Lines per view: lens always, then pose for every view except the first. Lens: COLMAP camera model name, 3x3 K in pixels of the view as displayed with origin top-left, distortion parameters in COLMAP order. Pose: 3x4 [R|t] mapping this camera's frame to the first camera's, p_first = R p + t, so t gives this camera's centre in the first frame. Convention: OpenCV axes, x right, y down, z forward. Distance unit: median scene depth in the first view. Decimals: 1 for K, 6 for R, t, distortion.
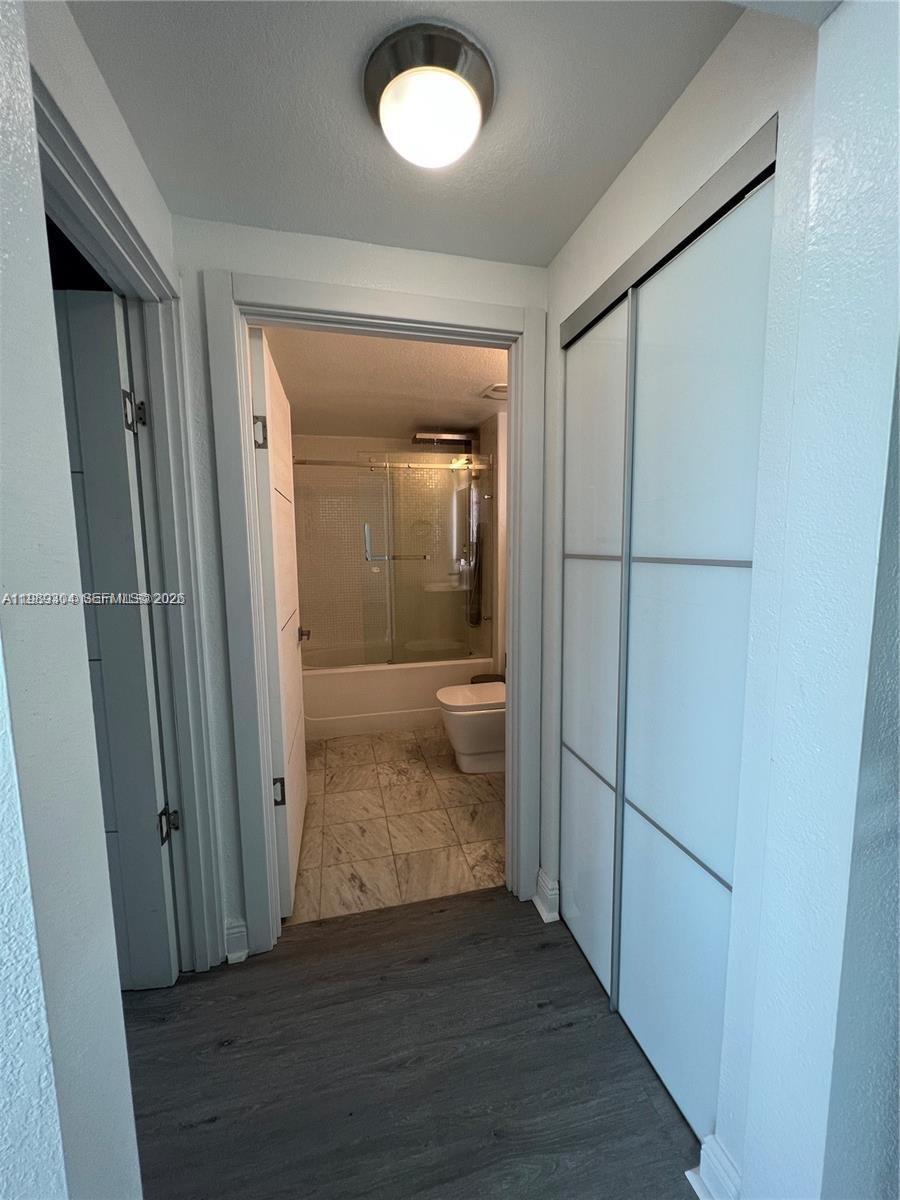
lens RADIAL K [[479.2, 0, 451.0], [0, 479.2, 600.2], [0, 0, 1]] dist [0.002229, 0.000802]
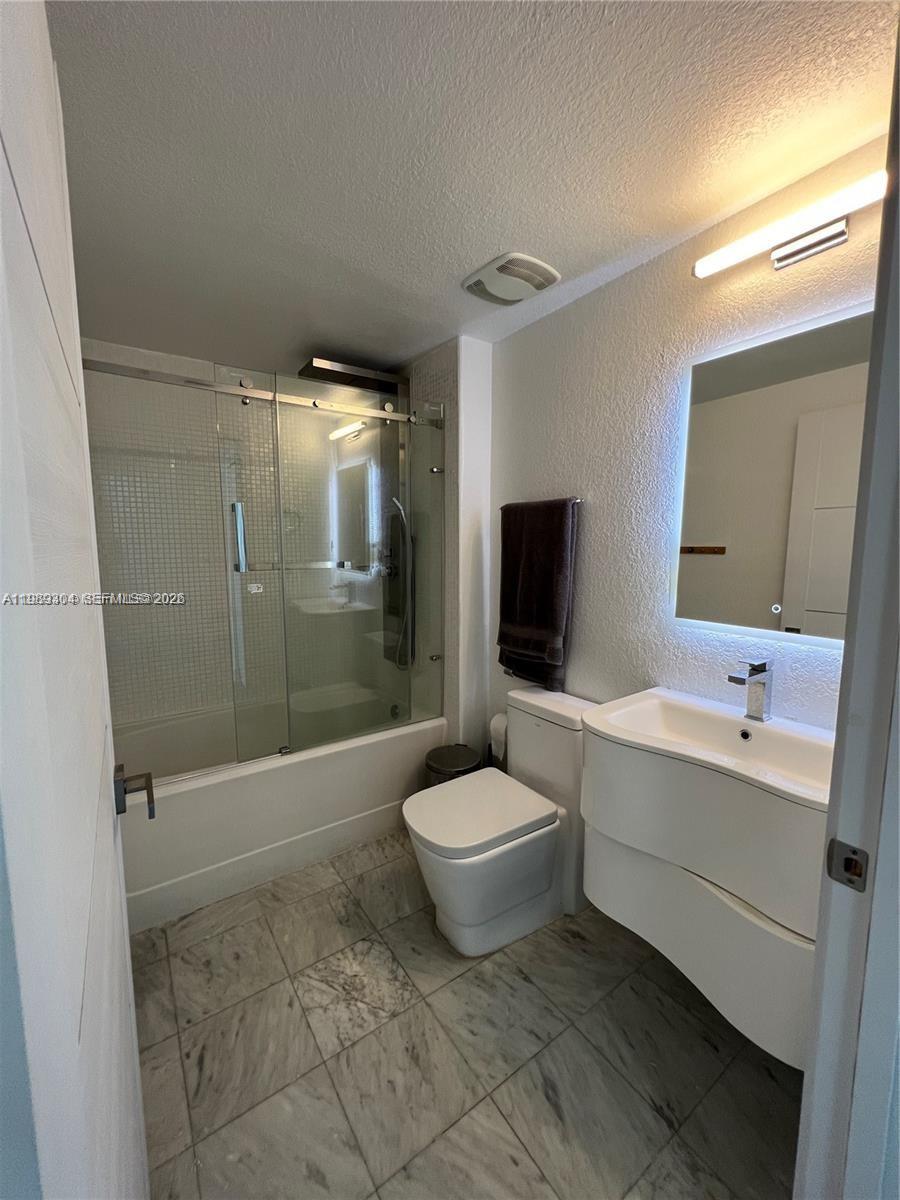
lens RADIAL K [[479.2, 0, 449.7], [0, 479.2, 601.9], [0, 0, 1]] dist [0.002229, 0.000802]
pose [[0.931225, -0.031077, 0.363118, -0.208720], [0.032239, 0.999476, 0.002862, -0.058143], [-0.363017, 0.009041, 0.931739, 0.570609]]
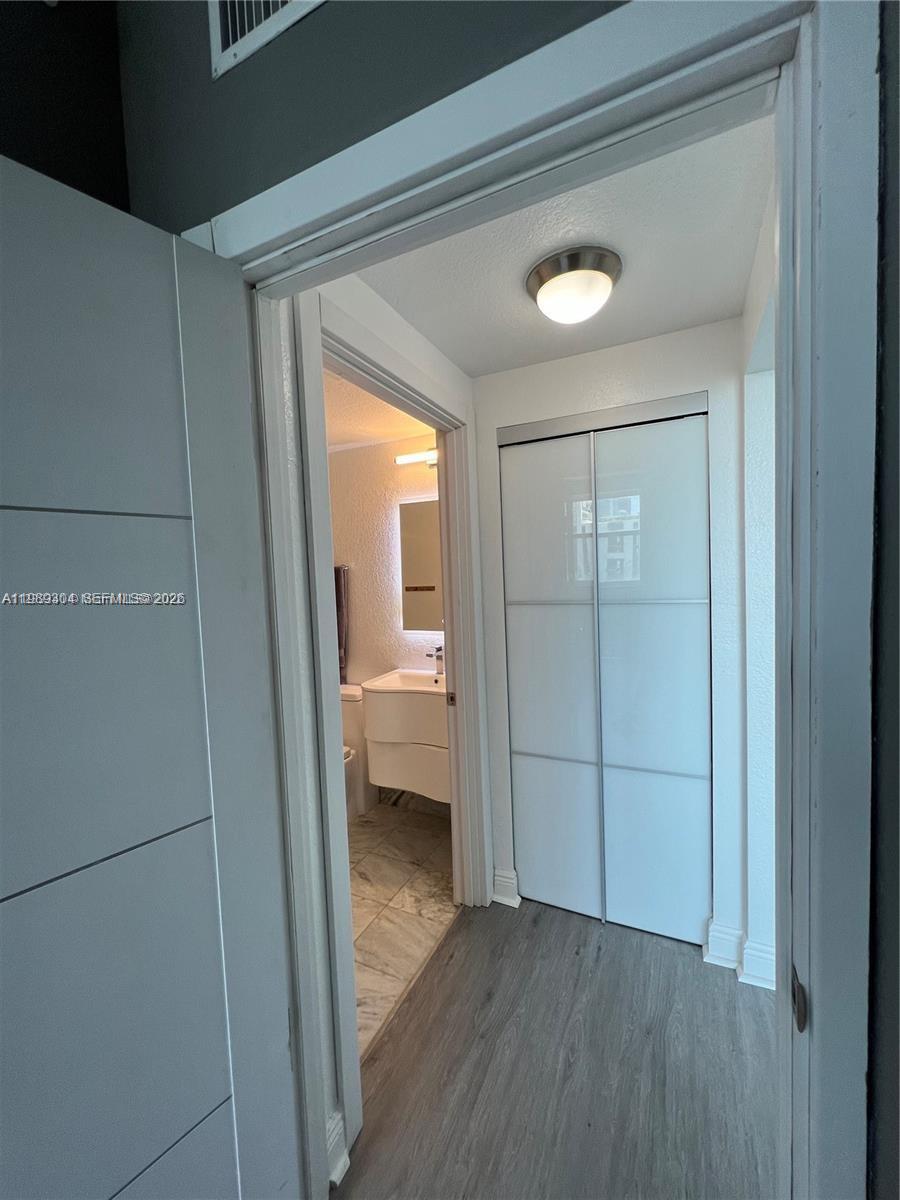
lens RADIAL K [[479.2, 0, 450.1], [0, 479.2, 598.2], [0, 0, 1]] dist [0.002229, 0.000802]
pose [[0.635400, -0.050675, 0.770519, -0.547313], [0.119850, 0.992224, -0.033577, -0.052010], [-0.762825, 0.113682, 0.636533, 0.190871]]
